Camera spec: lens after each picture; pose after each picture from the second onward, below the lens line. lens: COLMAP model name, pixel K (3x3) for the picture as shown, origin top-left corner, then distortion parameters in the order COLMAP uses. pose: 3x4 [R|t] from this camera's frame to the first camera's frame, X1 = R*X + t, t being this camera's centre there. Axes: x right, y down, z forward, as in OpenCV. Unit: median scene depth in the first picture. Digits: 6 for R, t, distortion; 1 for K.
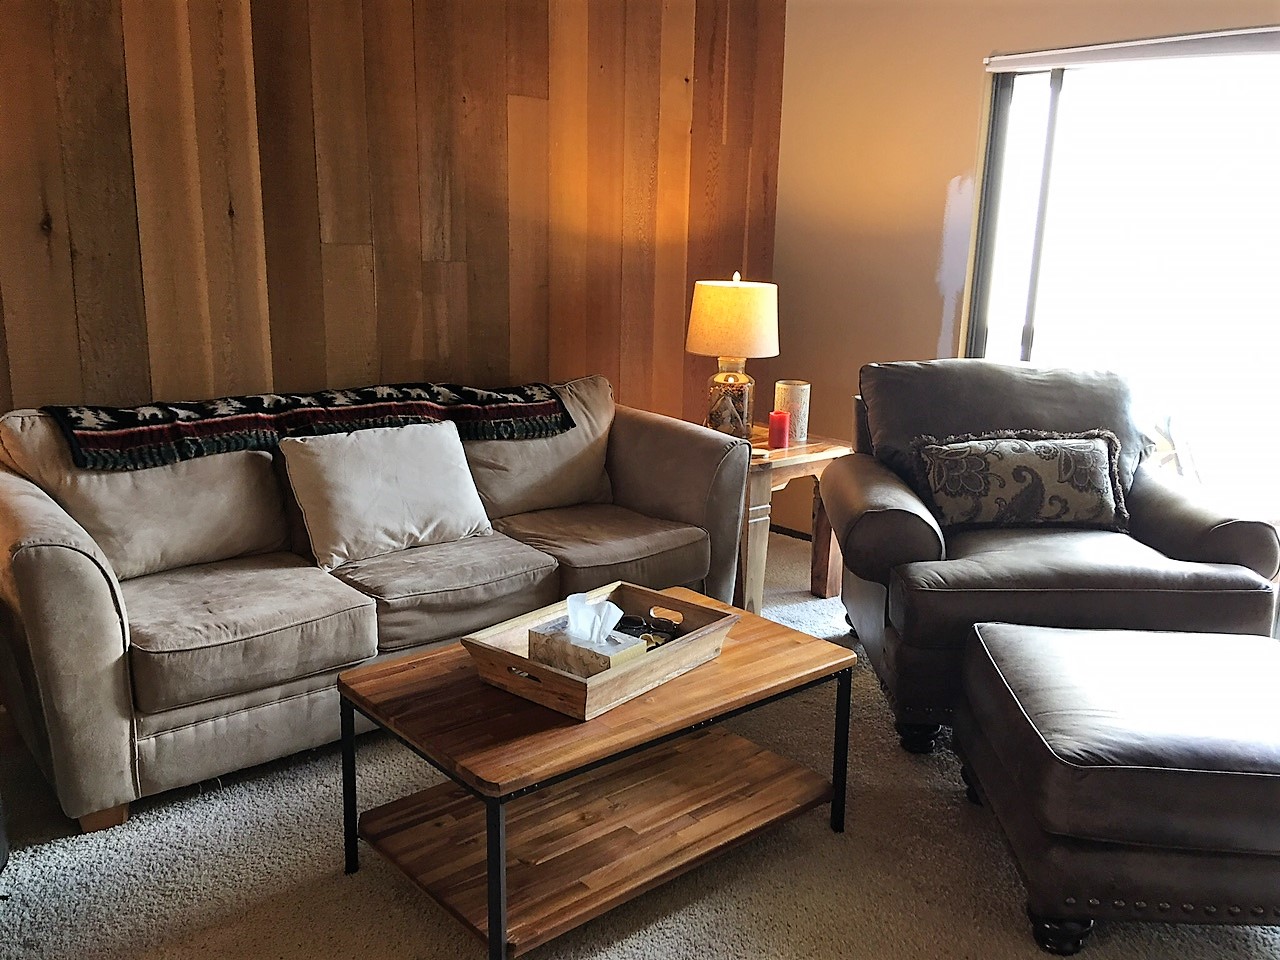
lens RADIAL K [[1074.0, 0, 623.5], [0, 1074.0, 482.2], [0, 0, 1]] dist [0.103427, -0.131176]
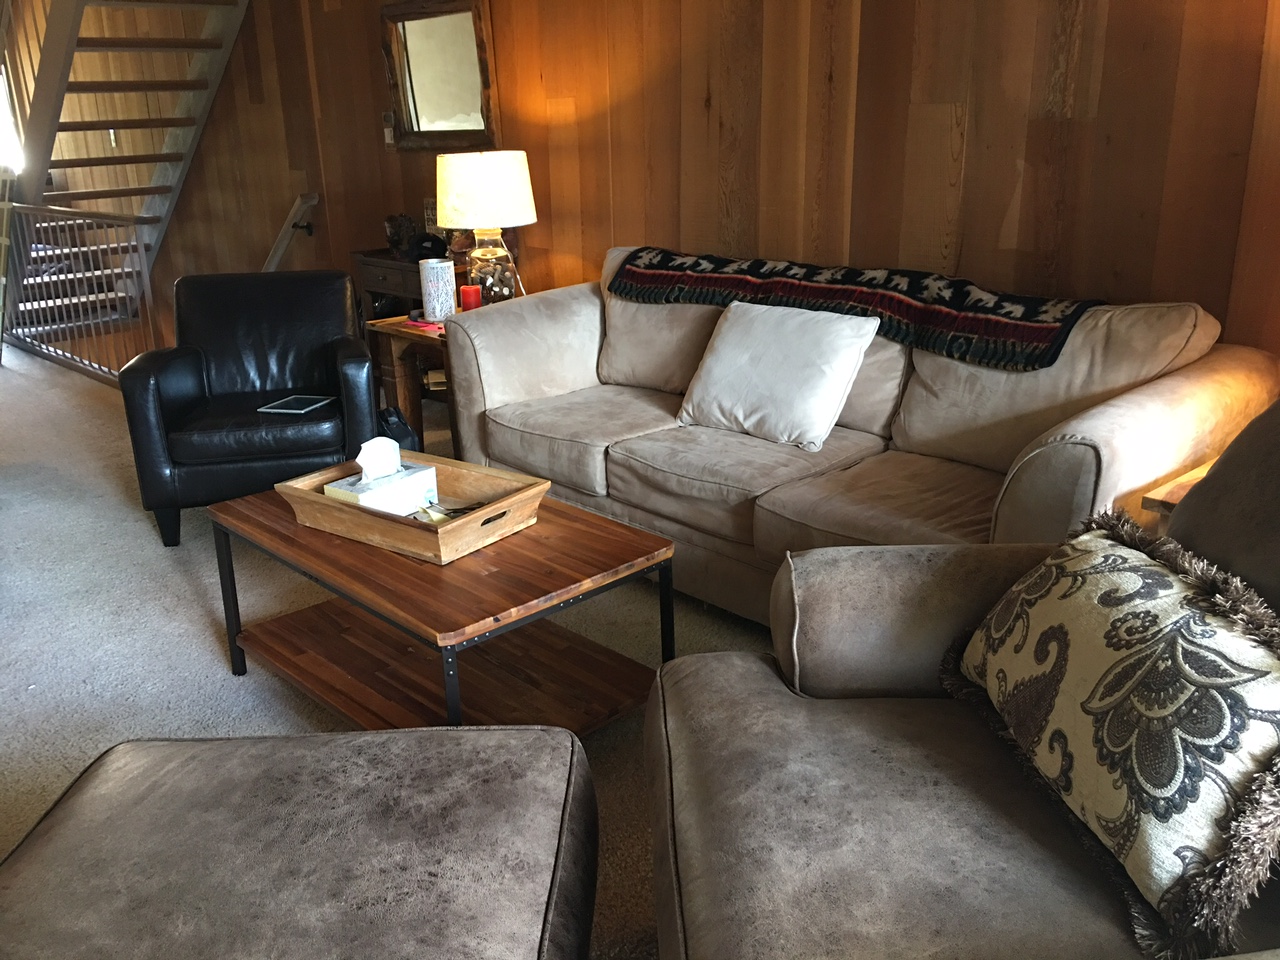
lens RADIAL K [[1081.8, 0, 620.5], [0, 1081.8, 478.0], [0, 0, 1]] dist [0.089610, -0.140704]
pose [[0.039942, 0.288924, -0.956519, 0.713906], [-0.188376, 0.942294, 0.276761, -0.143624], [0.981284, 0.169131, 0.092063, 0.787778]]
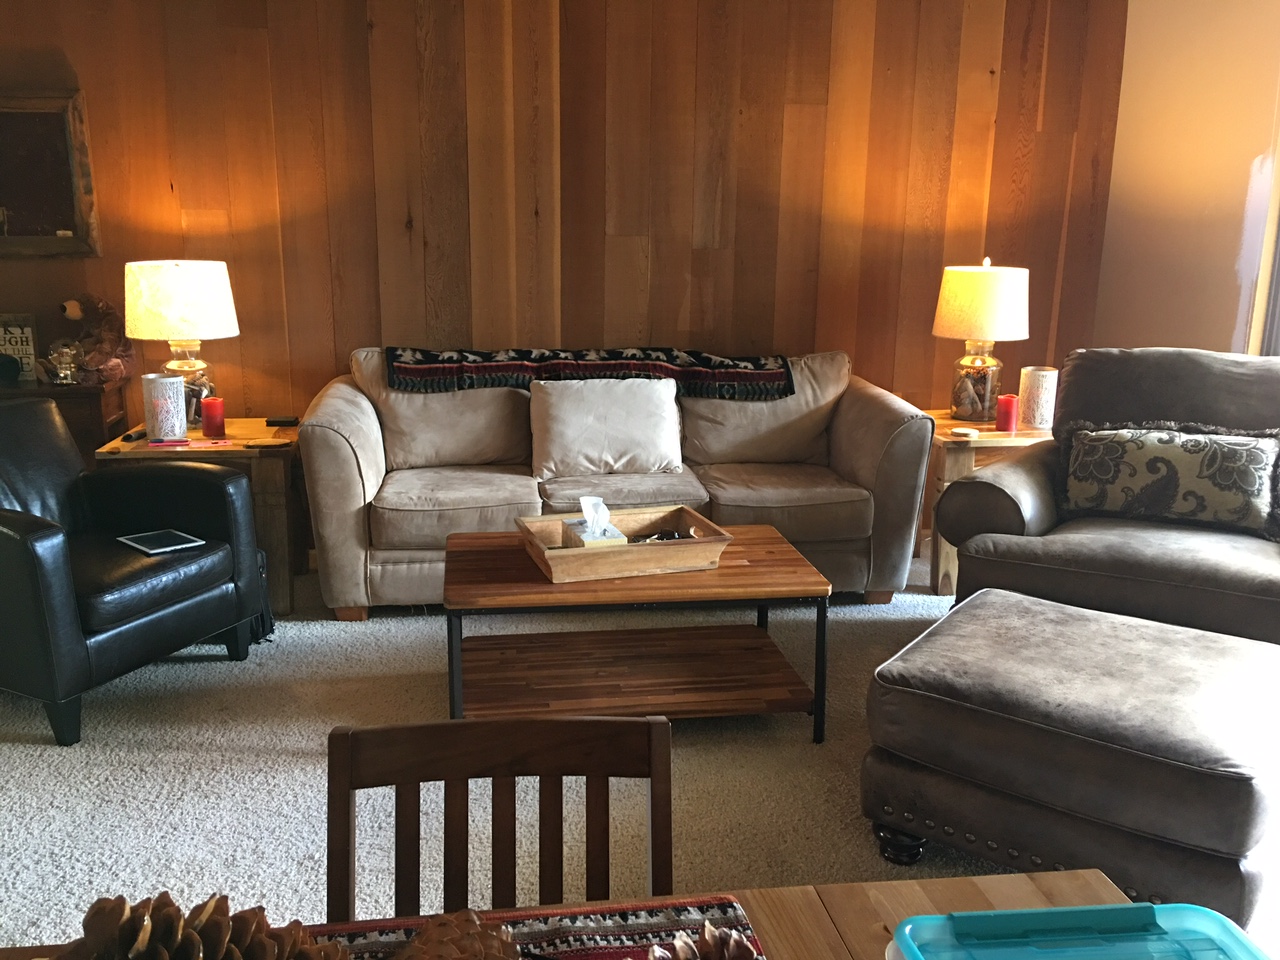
lens RADIAL K [[1081.8, 0, 620.5], [0, 1081.8, 478.0], [0, 0, 1]] dist [0.089610, -0.140704]
pose [[0.843724, 0.108048, -0.525790, 0.470605], [-0.109888, 0.993554, 0.027837, 0.028418], [0.525409, 0.034291, 0.850159, -0.071855]]
